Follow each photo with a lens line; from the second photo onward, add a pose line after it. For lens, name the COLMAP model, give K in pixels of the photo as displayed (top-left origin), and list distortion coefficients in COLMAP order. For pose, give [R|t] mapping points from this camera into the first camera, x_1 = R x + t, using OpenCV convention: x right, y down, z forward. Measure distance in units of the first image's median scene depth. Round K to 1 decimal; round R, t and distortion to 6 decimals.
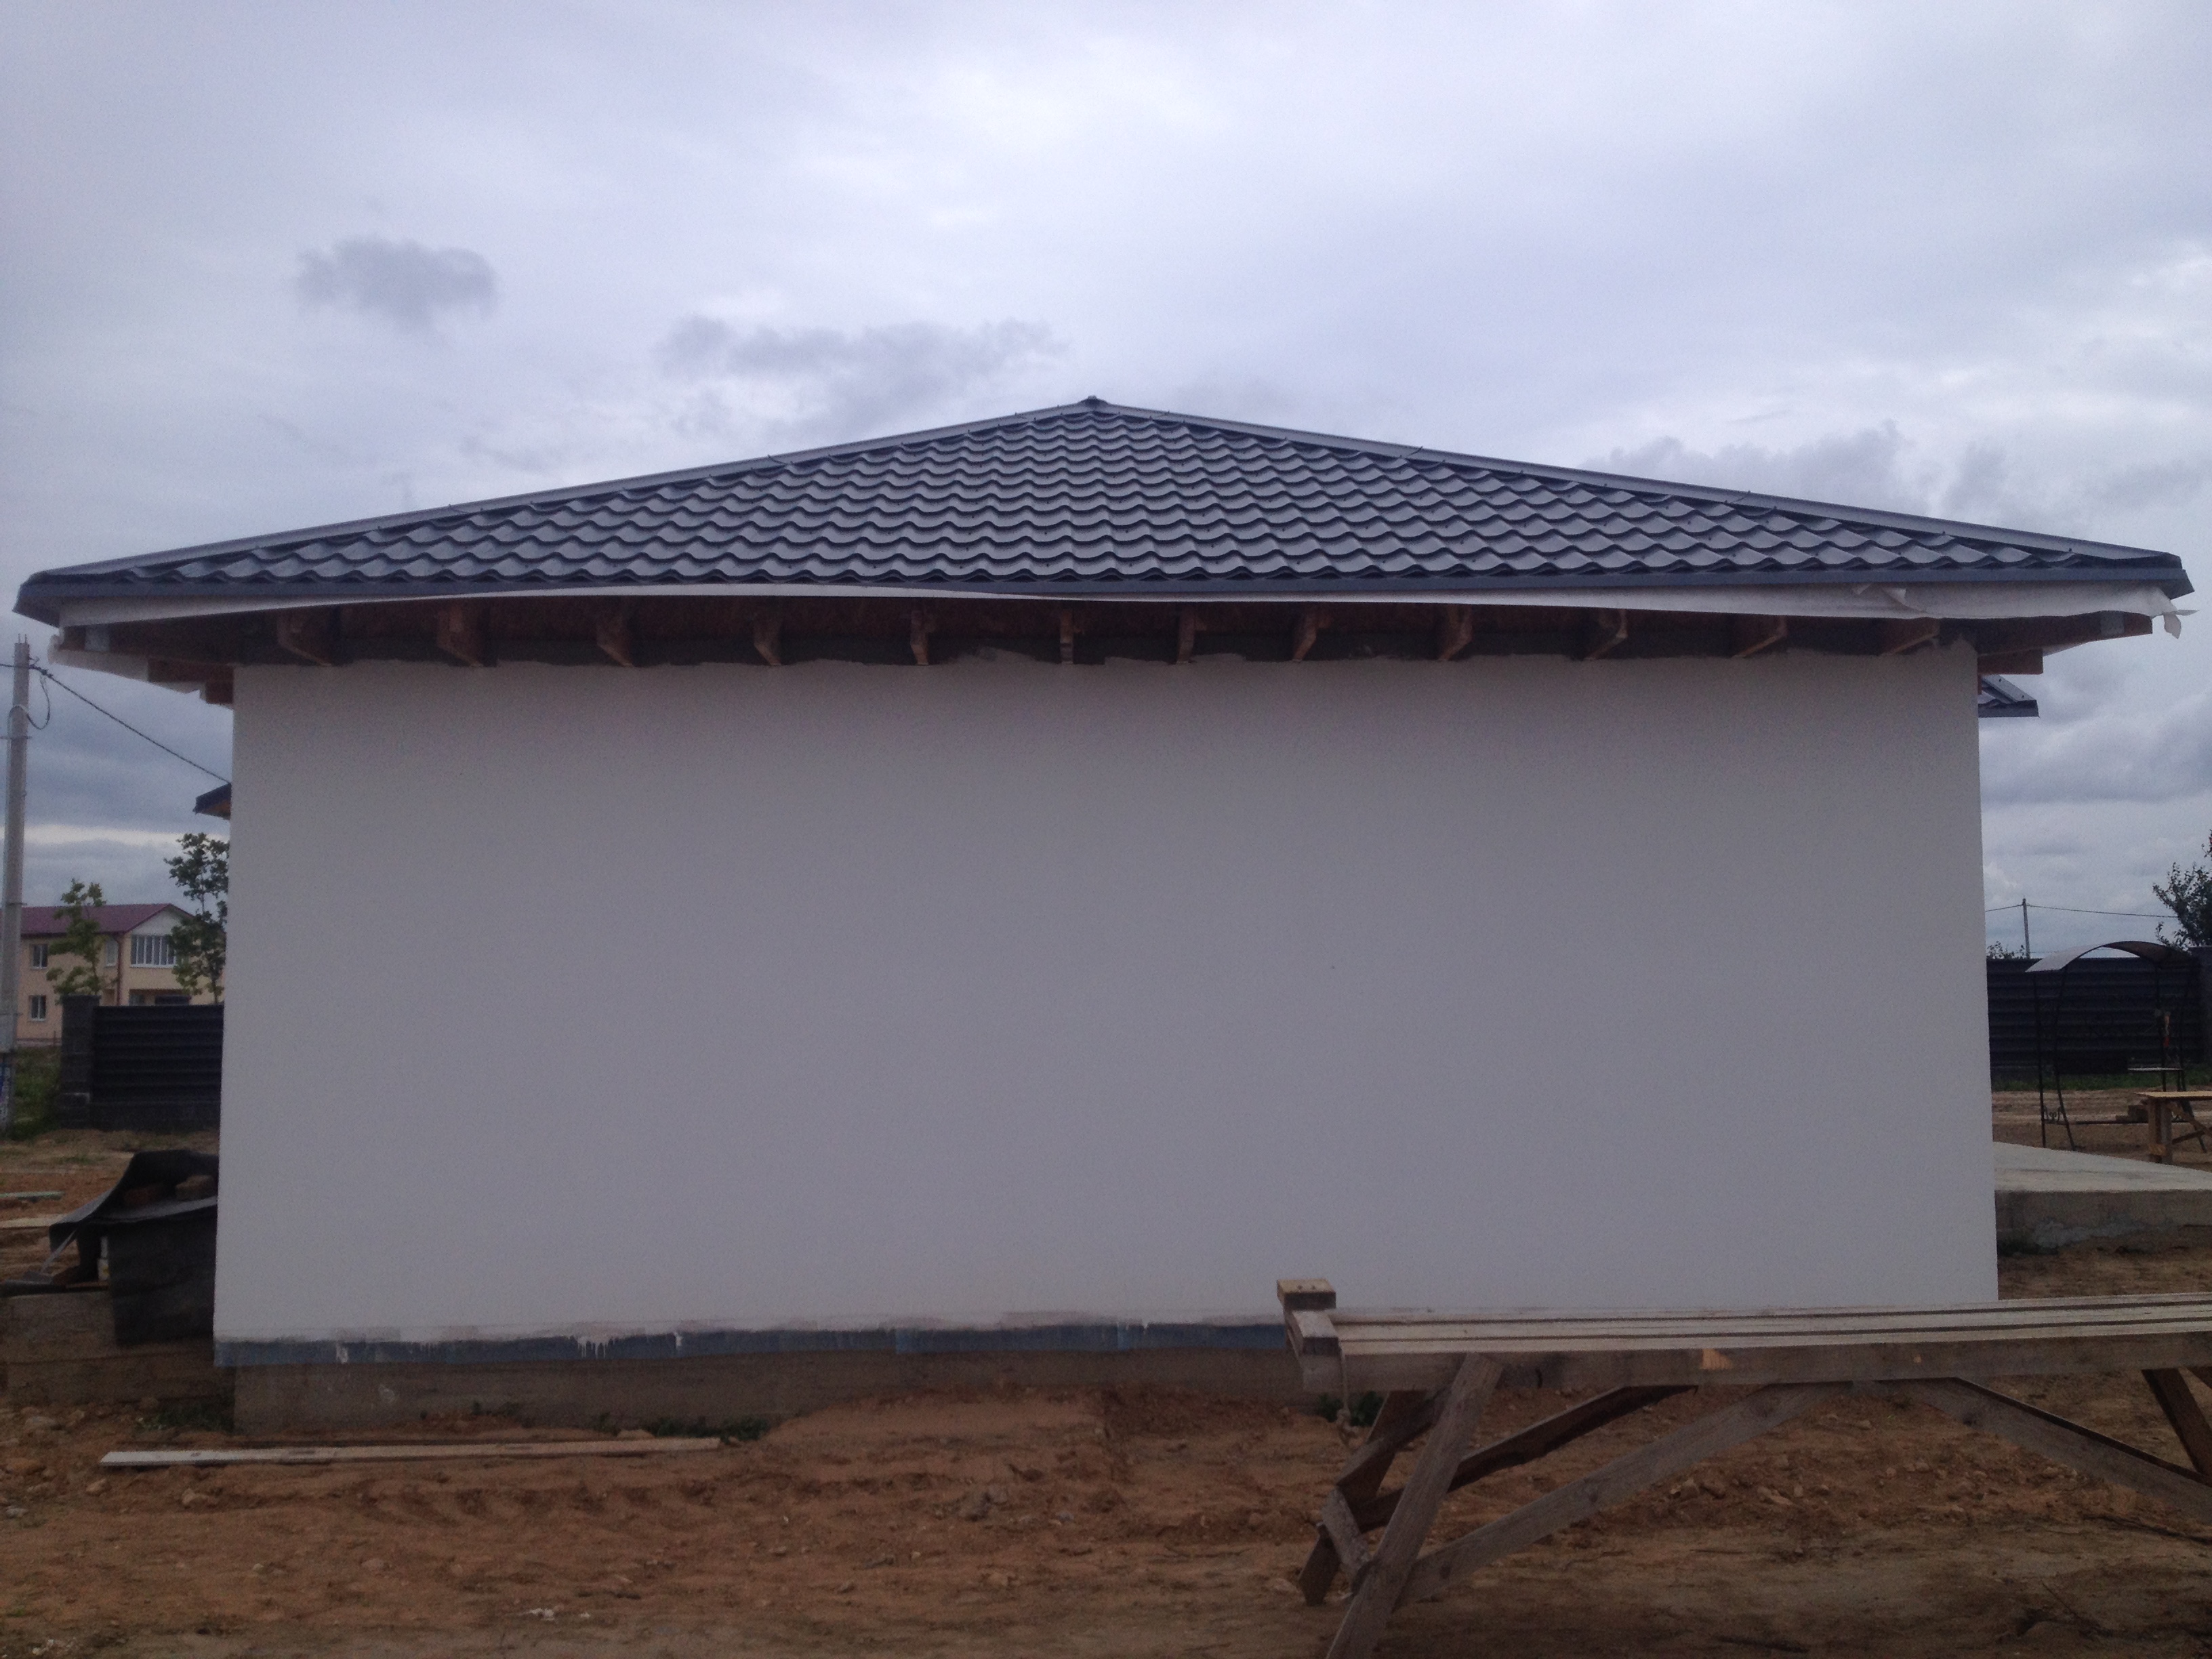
lens RADIAL K [[2156.4, 0, 1119.4], [0, 2156.4, 835.3], [0, 0, 1]] dist [0.038452, 0.000000]
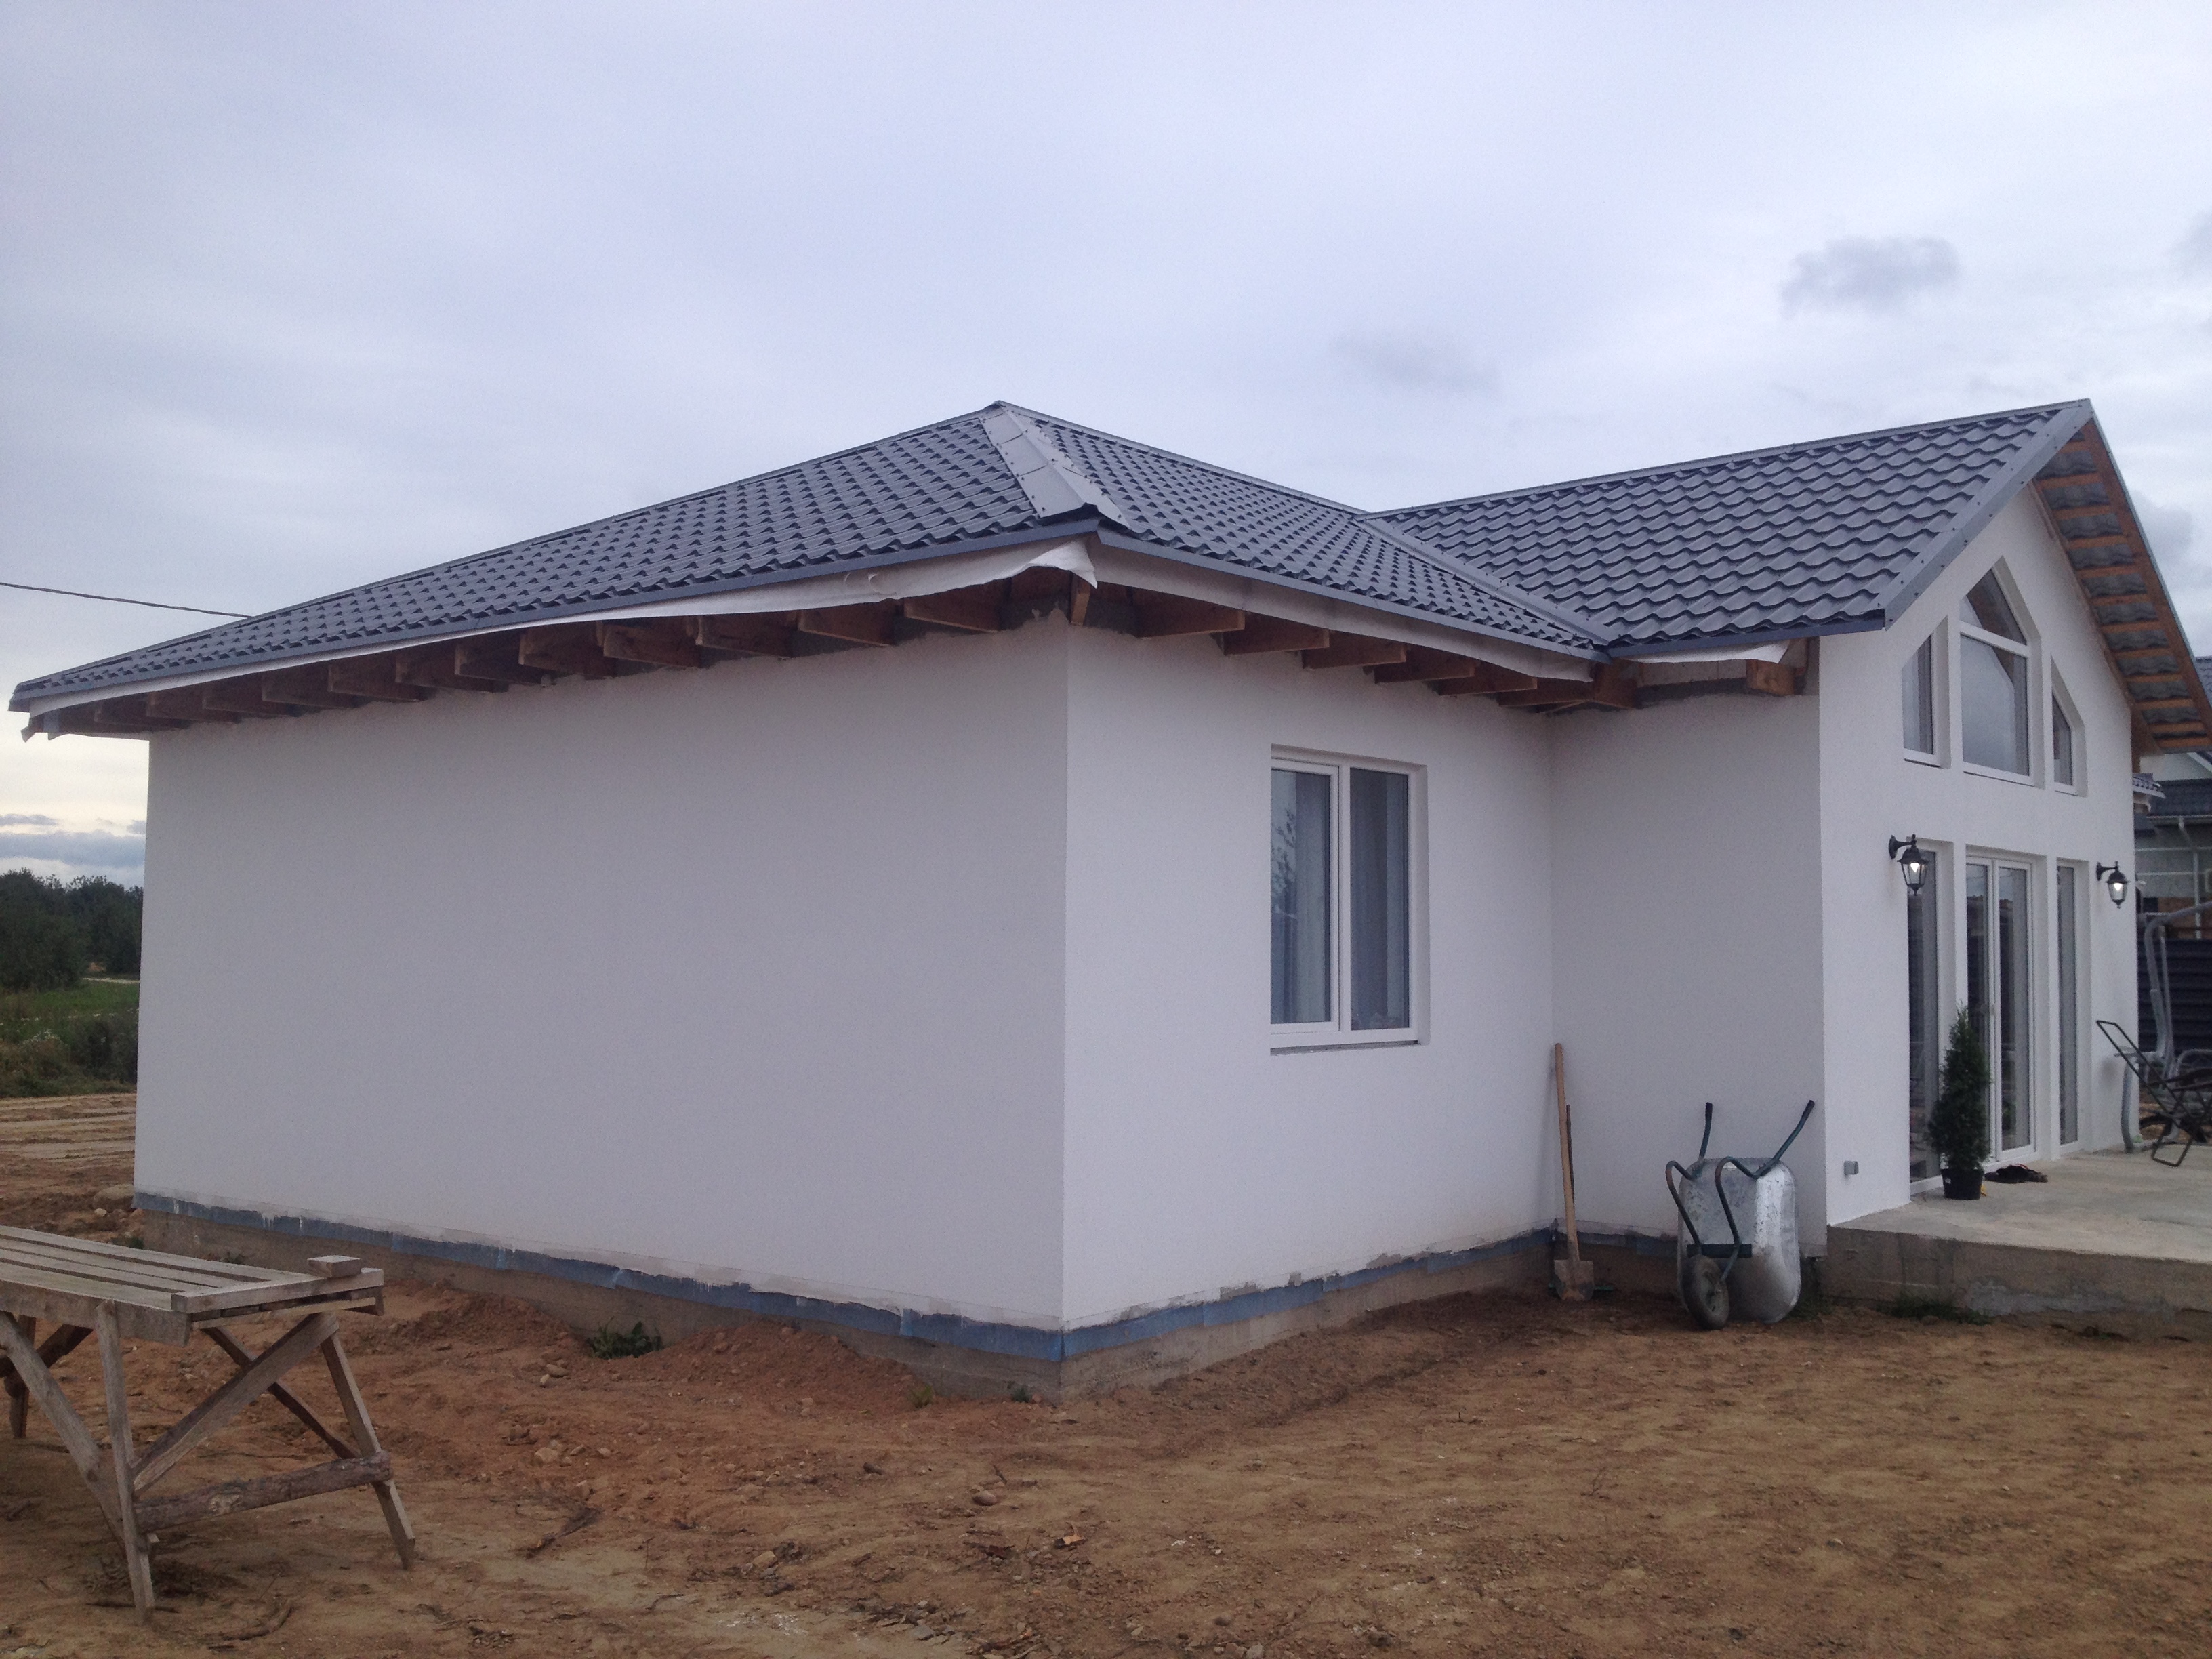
lens RADIAL K [[2156.4, 0, 1105.4], [0, 2156.4, 832.2], [0, 0, 1]] dist [0.038452, 0.000000]
pose [[0.749196, -0.018812, -0.662082, 0.883146], [0.039654, 0.999077, 0.016485, -0.007183], [0.661161, -0.038604, 0.749250, 0.283373]]
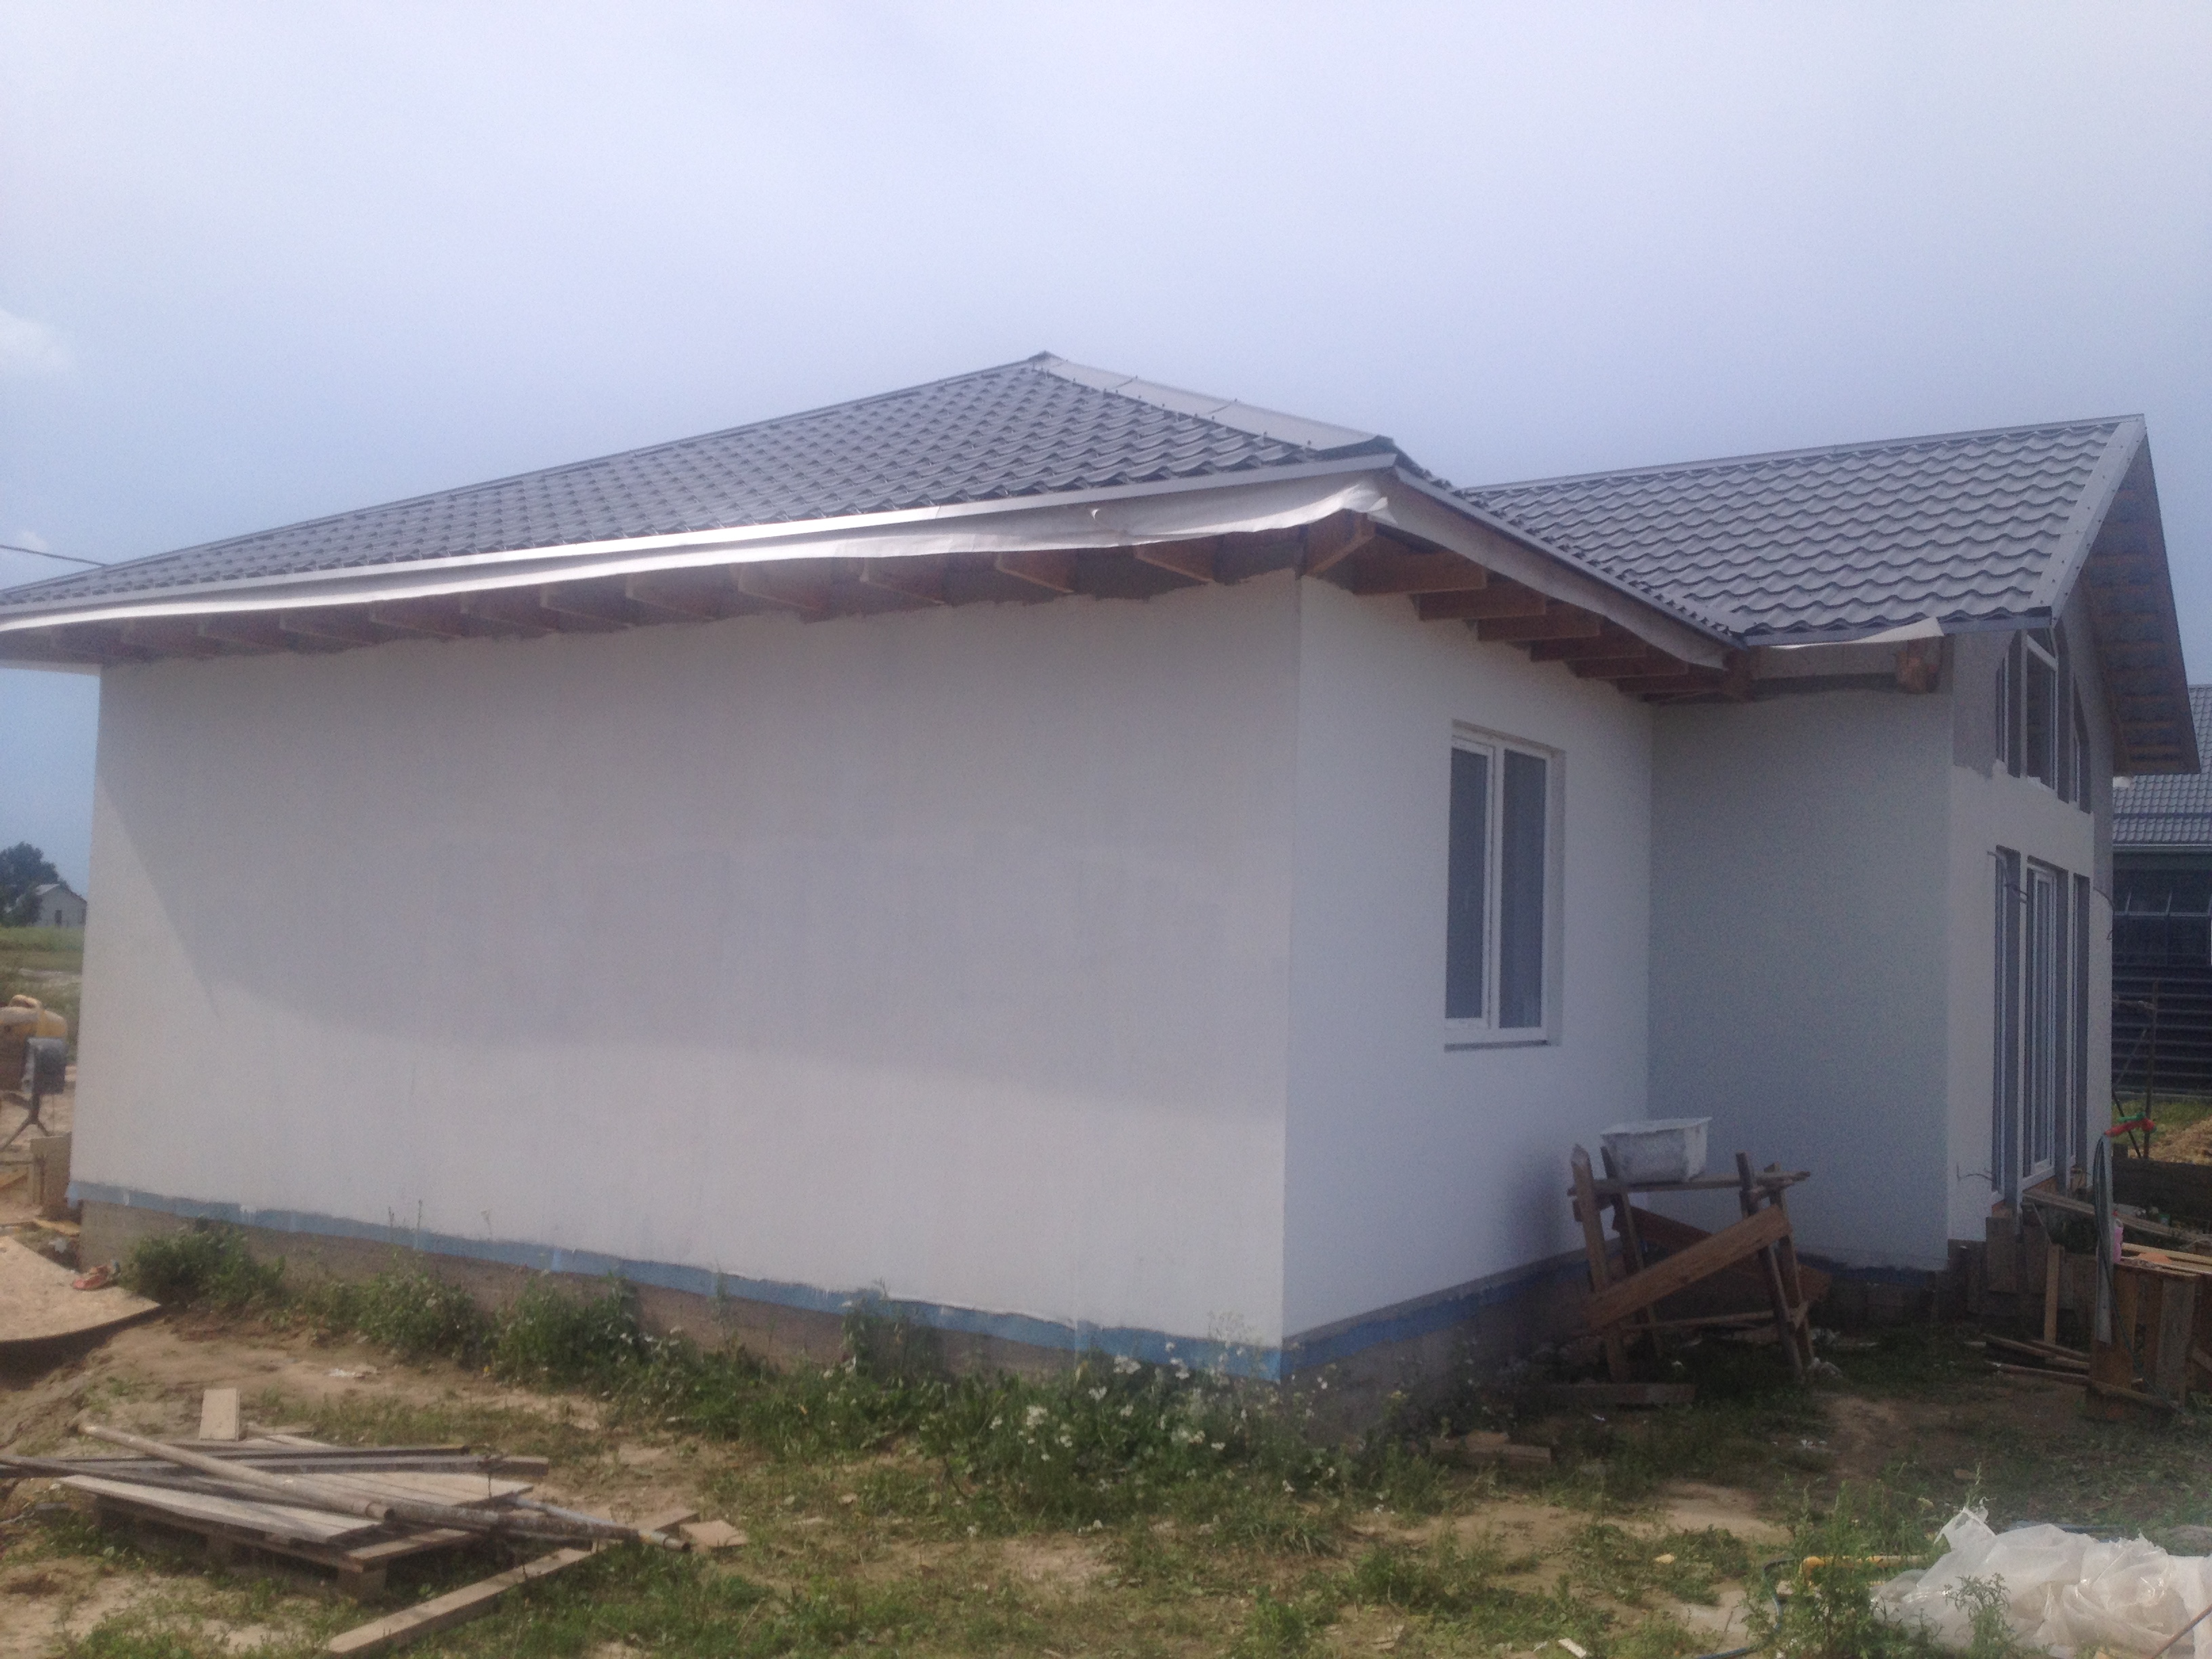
lens RADIAL K [[2156.4, 0, 1107.7], [0, 2156.4, 842.3], [0, 0, 1]] dist [0.038452, 0.000000]
pose [[0.822313, 0.009498, -0.568957, 0.705669], [0.003853, 0.999745, 0.022259, 0.002671], [0.569023, -0.020496, 0.822066, 0.235769]]
